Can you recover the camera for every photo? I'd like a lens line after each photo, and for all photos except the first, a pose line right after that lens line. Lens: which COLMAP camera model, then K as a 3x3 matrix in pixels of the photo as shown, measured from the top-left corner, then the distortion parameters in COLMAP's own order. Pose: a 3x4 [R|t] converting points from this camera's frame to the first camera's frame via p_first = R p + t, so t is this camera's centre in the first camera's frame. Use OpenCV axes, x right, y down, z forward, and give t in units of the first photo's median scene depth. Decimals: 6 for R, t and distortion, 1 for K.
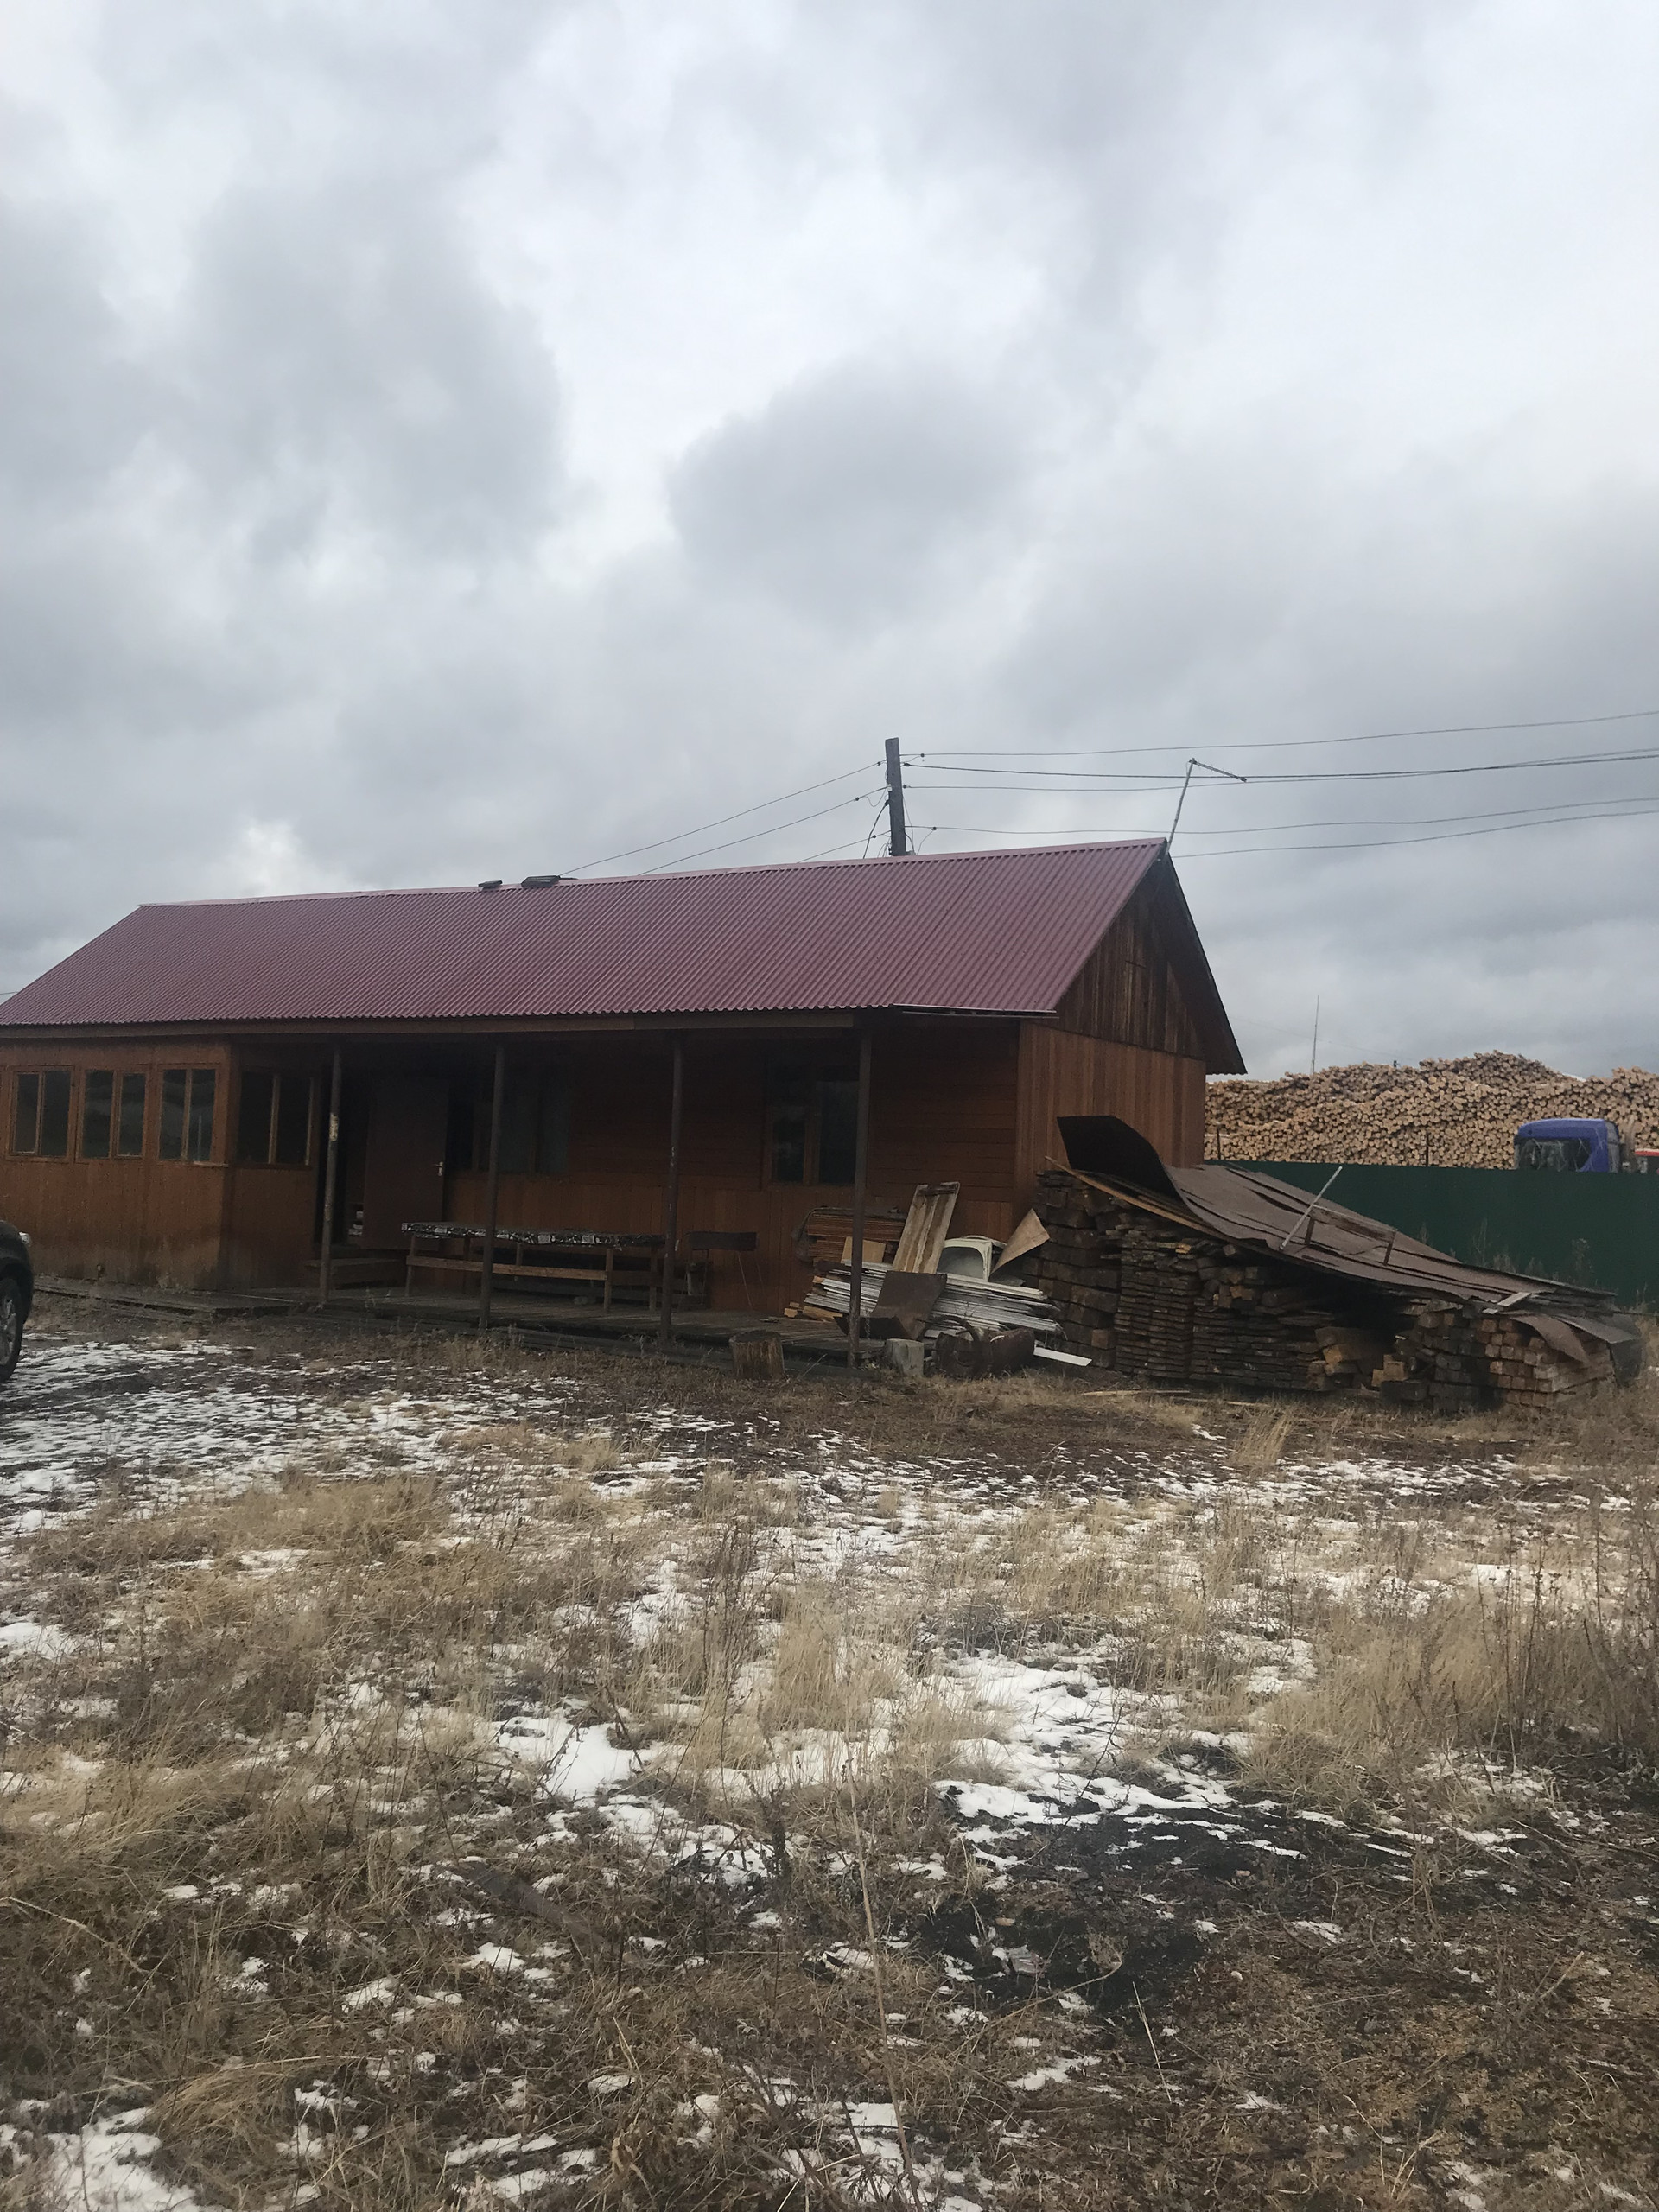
lens RADIAL K [[1807.2, 0, 828.1], [0, 1807.2, 1116.6], [0, 0, 1]] dist [0.032253, -0.026439]
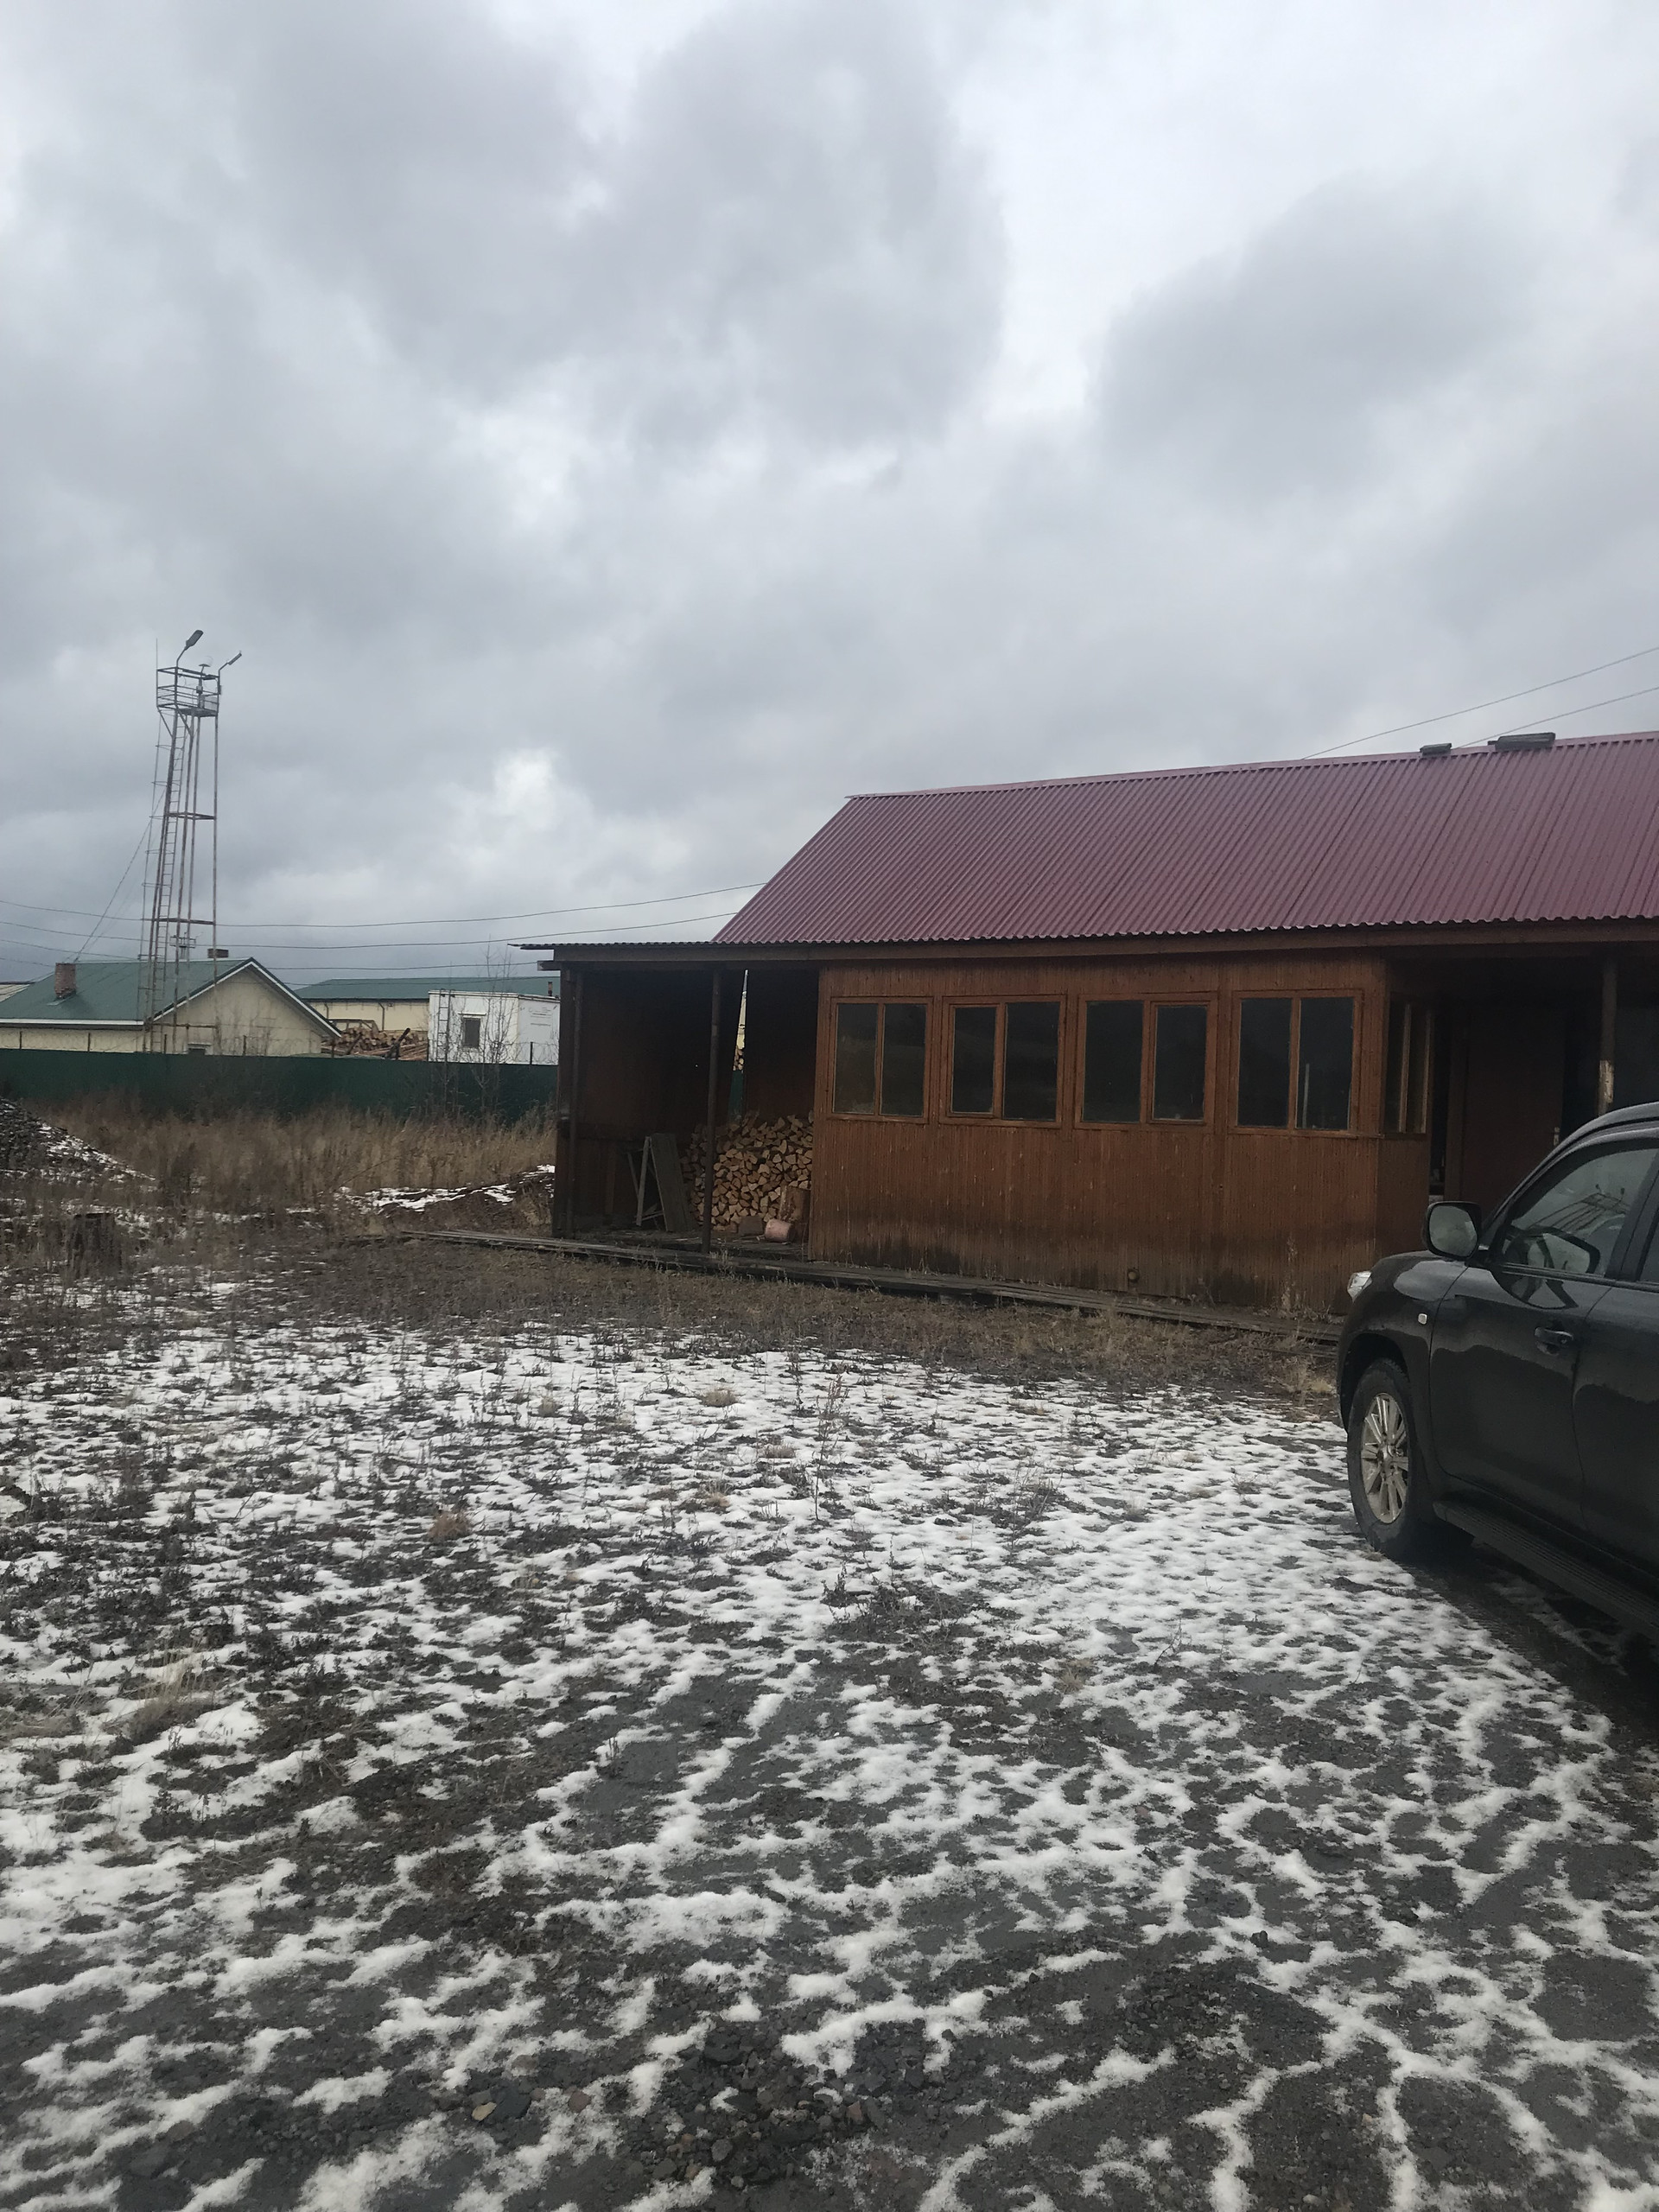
lens RADIAL K [[1807.2, 0, 830.6], [0, 1807.2, 1095.1], [0, 0, 1]] dist [0.032253, -0.026439]
pose [[0.994240, -0.000877, -0.107170, -0.351215], [0.003878, 0.999606, 0.027798, -0.006805], [0.107104, -0.028053, 0.993852, 0.219758]]
